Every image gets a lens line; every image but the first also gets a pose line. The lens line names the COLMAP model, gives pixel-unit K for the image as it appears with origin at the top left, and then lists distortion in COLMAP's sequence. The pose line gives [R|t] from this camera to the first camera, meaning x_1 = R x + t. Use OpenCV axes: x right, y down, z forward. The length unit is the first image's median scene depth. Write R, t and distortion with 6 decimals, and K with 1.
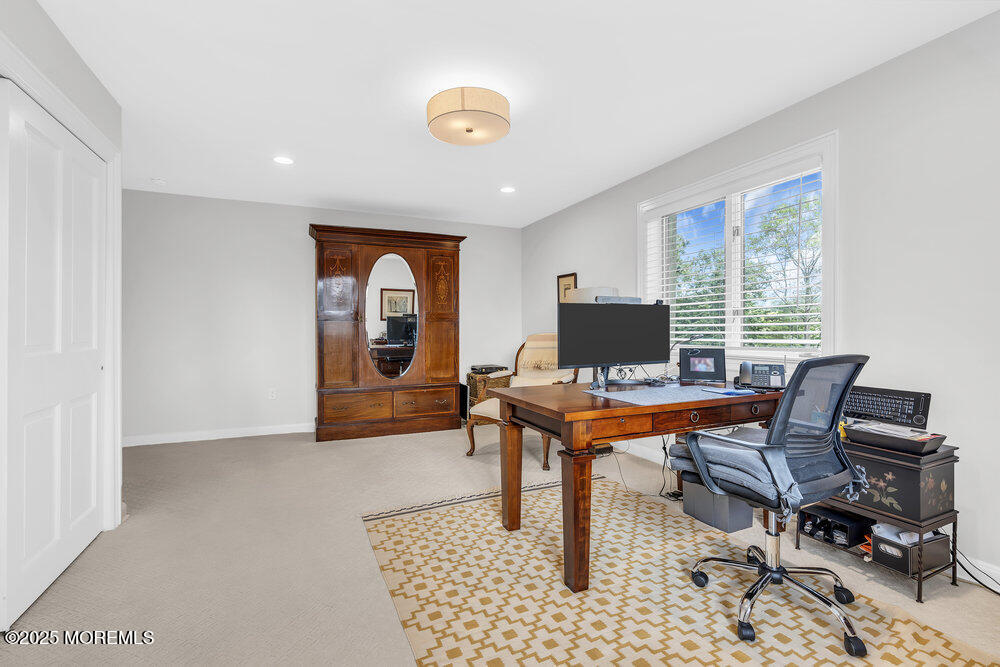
lens RADIAL K [[449.7, 0, 498.2], [0, 449.7, 332.0], [0, 0, 1]] dist [-0.009619, 0.000457]
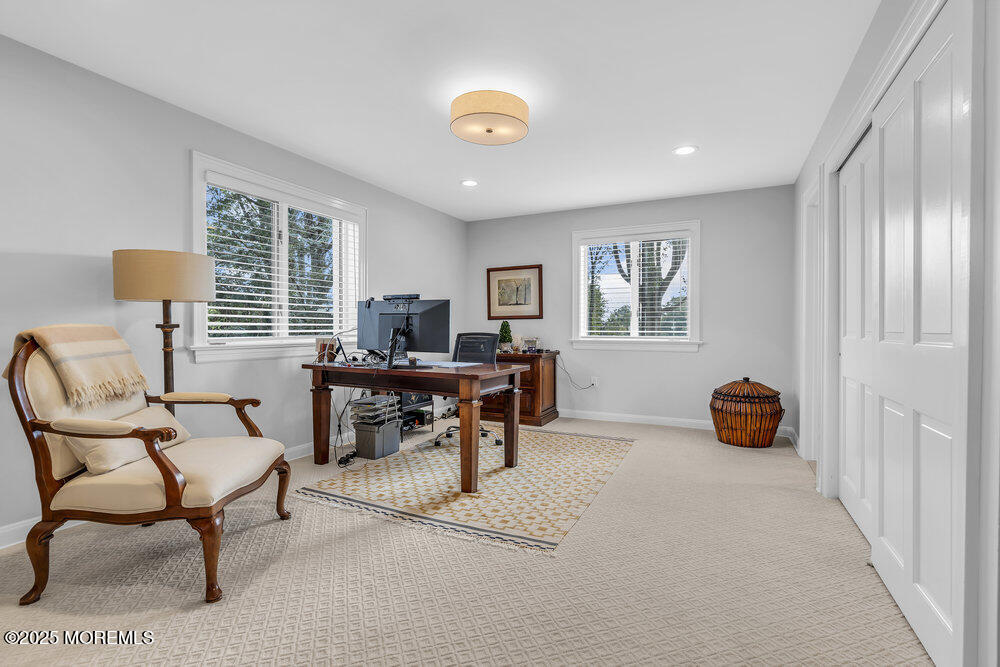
lens RADIAL K [[450.8, 0, 500.0], [0, 450.8, 333.5], [0, 0, 1]] dist [-0.007795, 0.000892]
pose [[-0.636056, -0.006993, 0.771611, -0.871401], [-0.004003, 0.999975, 0.005763, 0.019095], [-0.771632, 0.000577, -0.636069, 1.603264]]
